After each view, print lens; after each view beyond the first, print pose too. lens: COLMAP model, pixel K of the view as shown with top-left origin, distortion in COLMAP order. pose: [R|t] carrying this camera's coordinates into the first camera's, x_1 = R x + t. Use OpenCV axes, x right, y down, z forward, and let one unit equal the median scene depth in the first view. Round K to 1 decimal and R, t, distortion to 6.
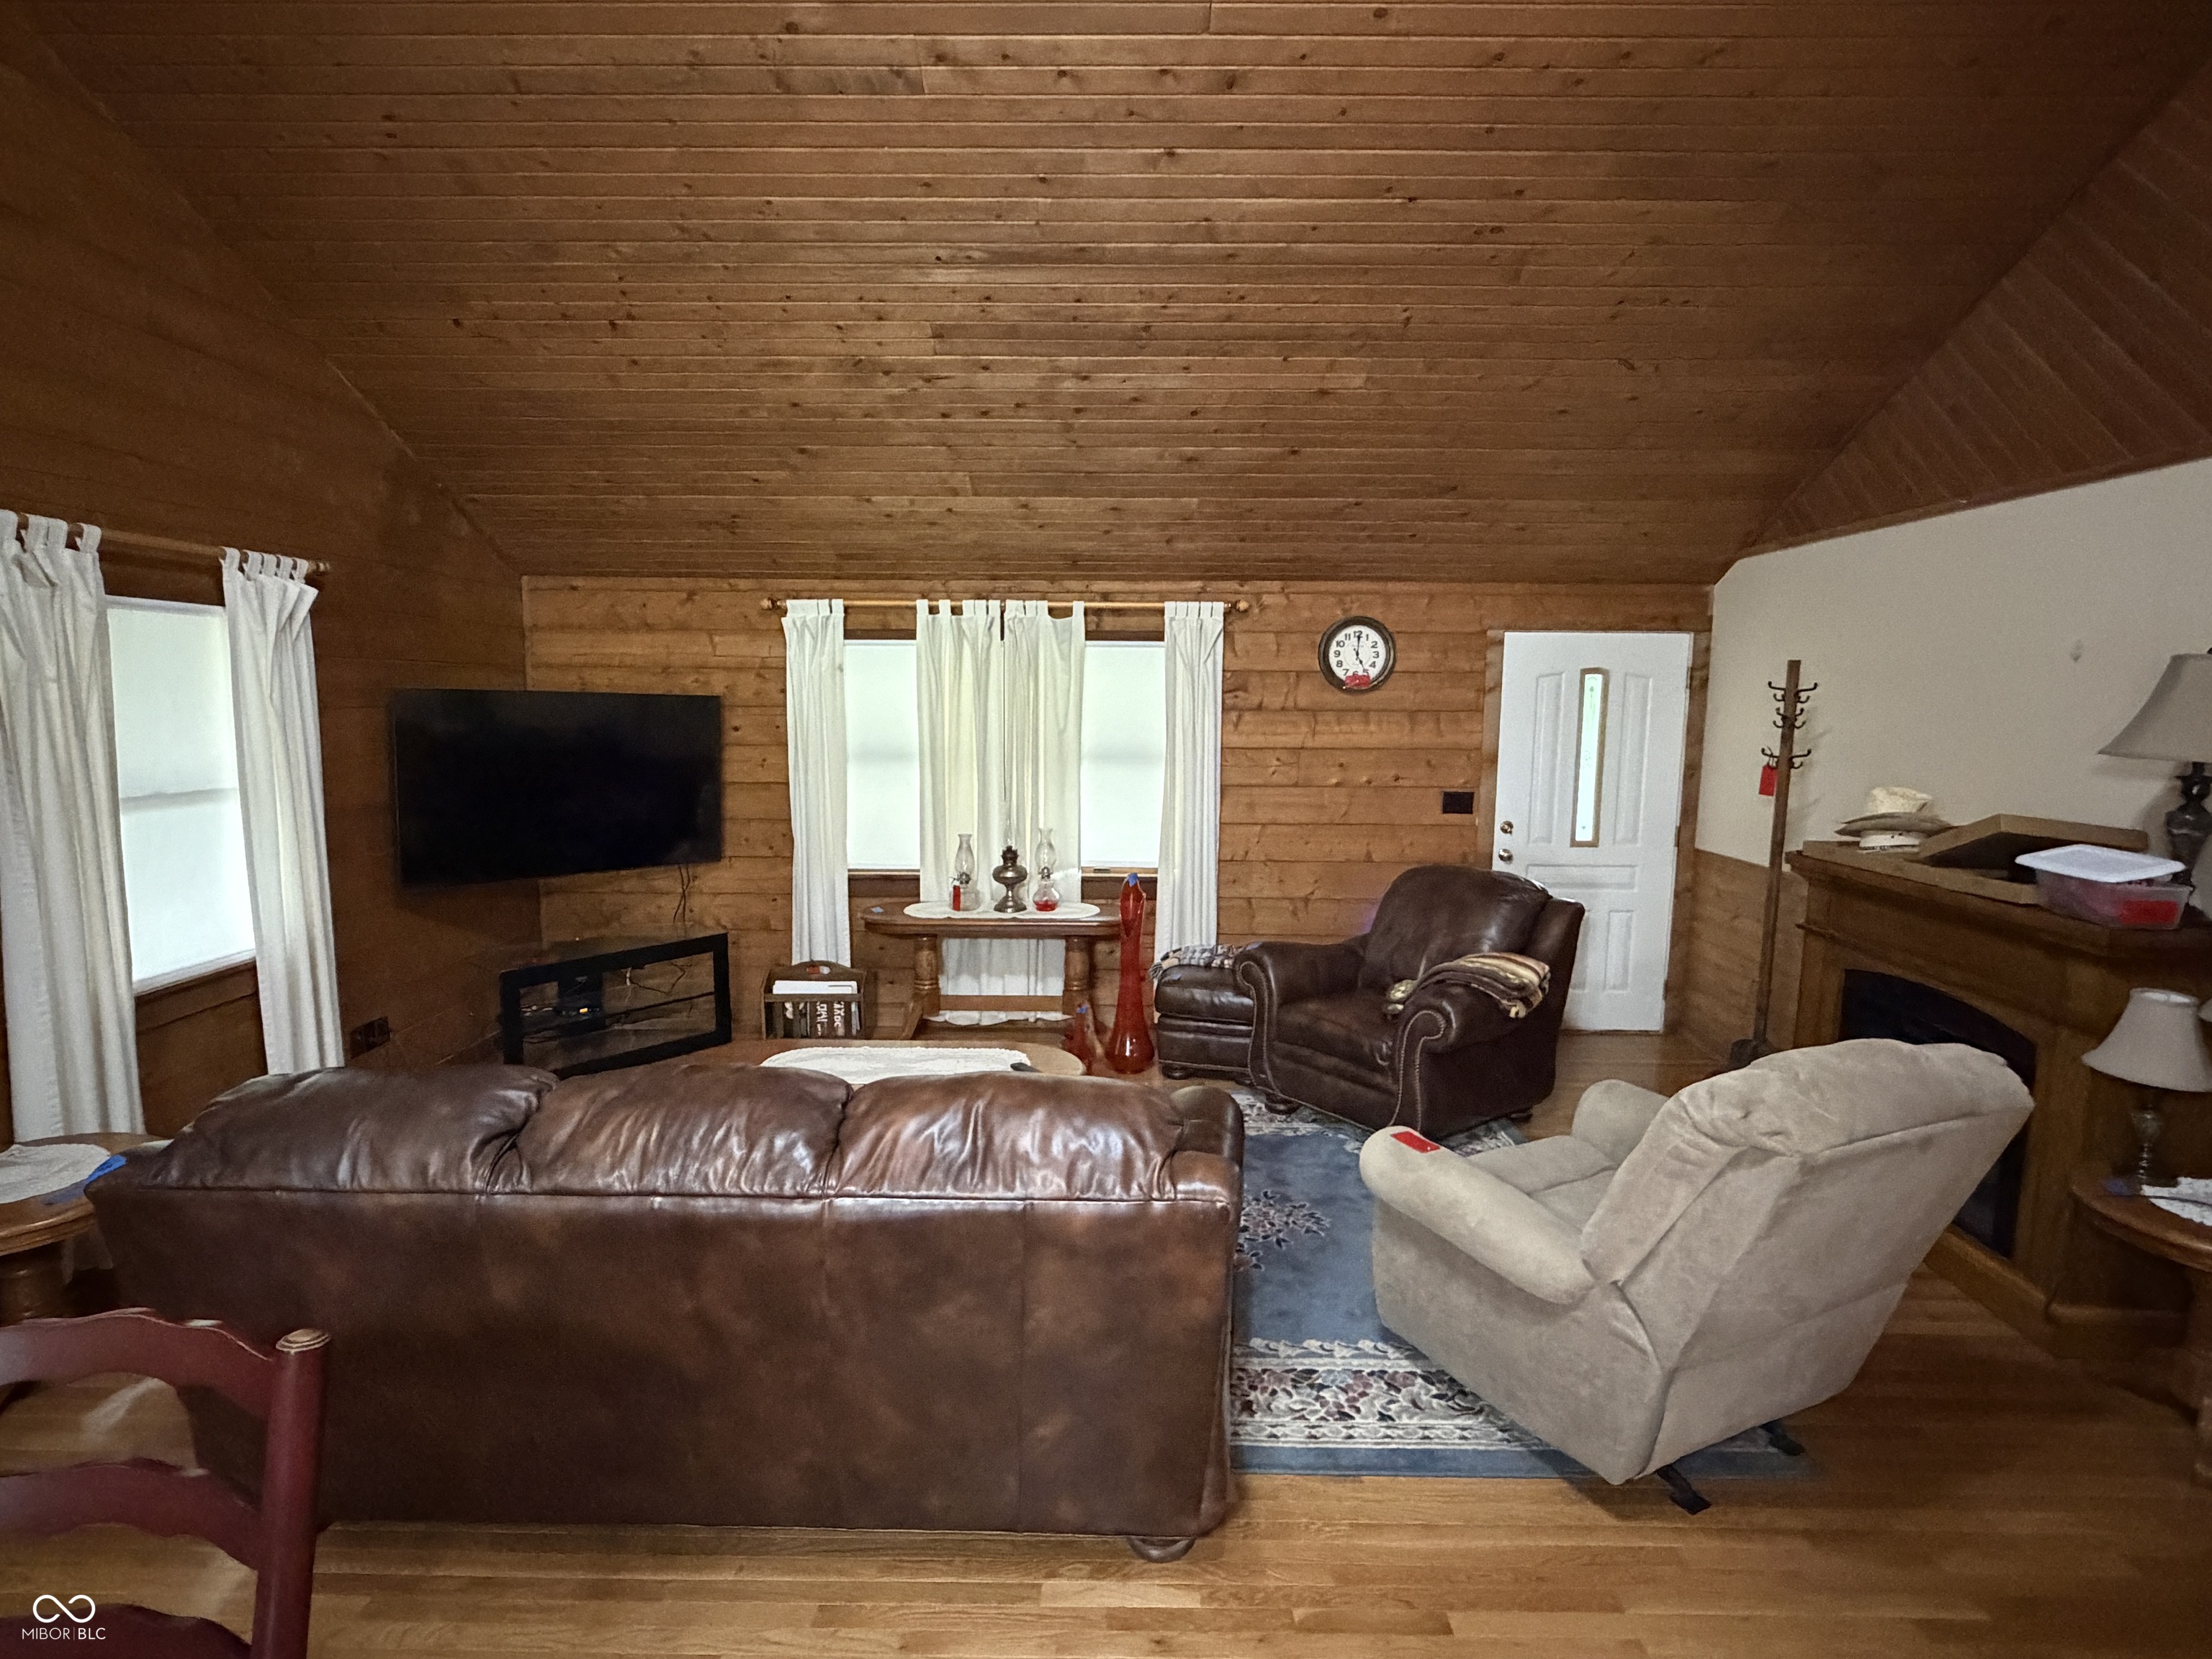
lens RADIAL K [[1118.2, 0, 1111.0], [0, 1118.2, 834.4], [0, 0, 1]] dist [0.004805, -0.002126]
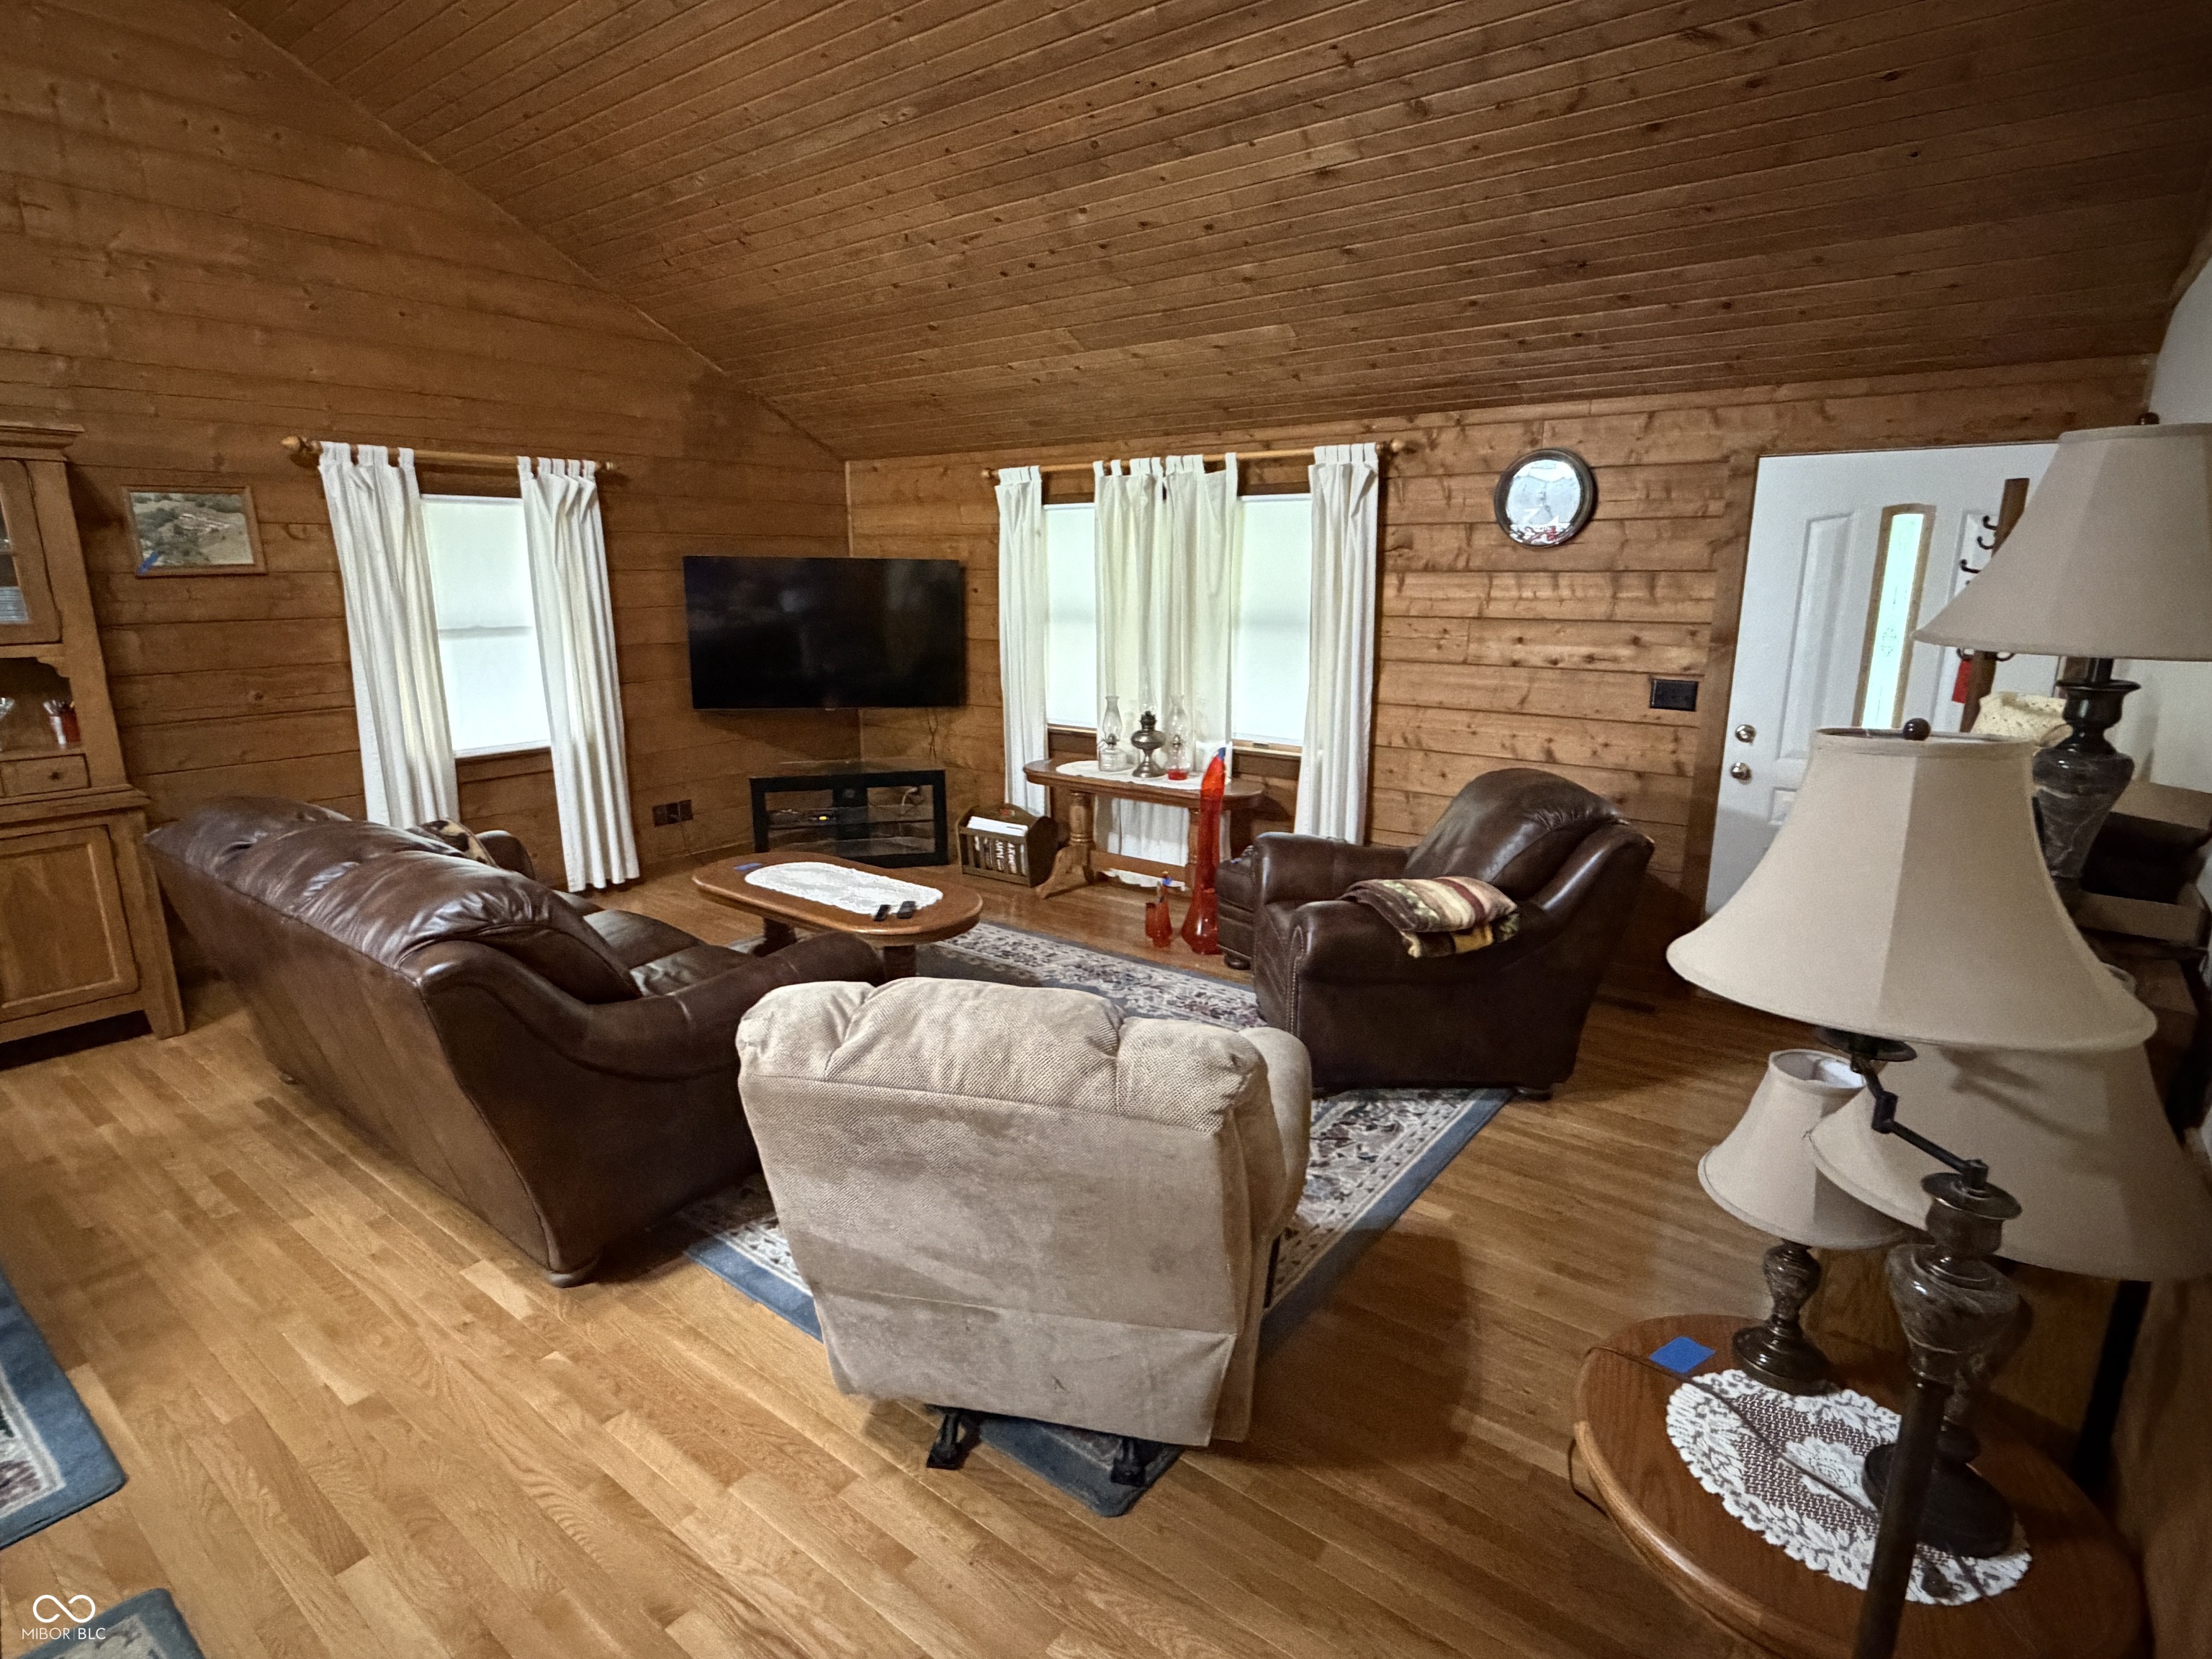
lens RADIAL K [[1118.2, 0, 1111.4], [0, 1118.2, 828.2], [0, 0, 1]] dist [0.004805, -0.002126]
pose [[0.803494, 0.128931, -0.581184, 0.471592], [-0.066429, 0.989587, 0.127692, -0.011255], [0.591595, -0.063993, 0.803691, 0.170882]]
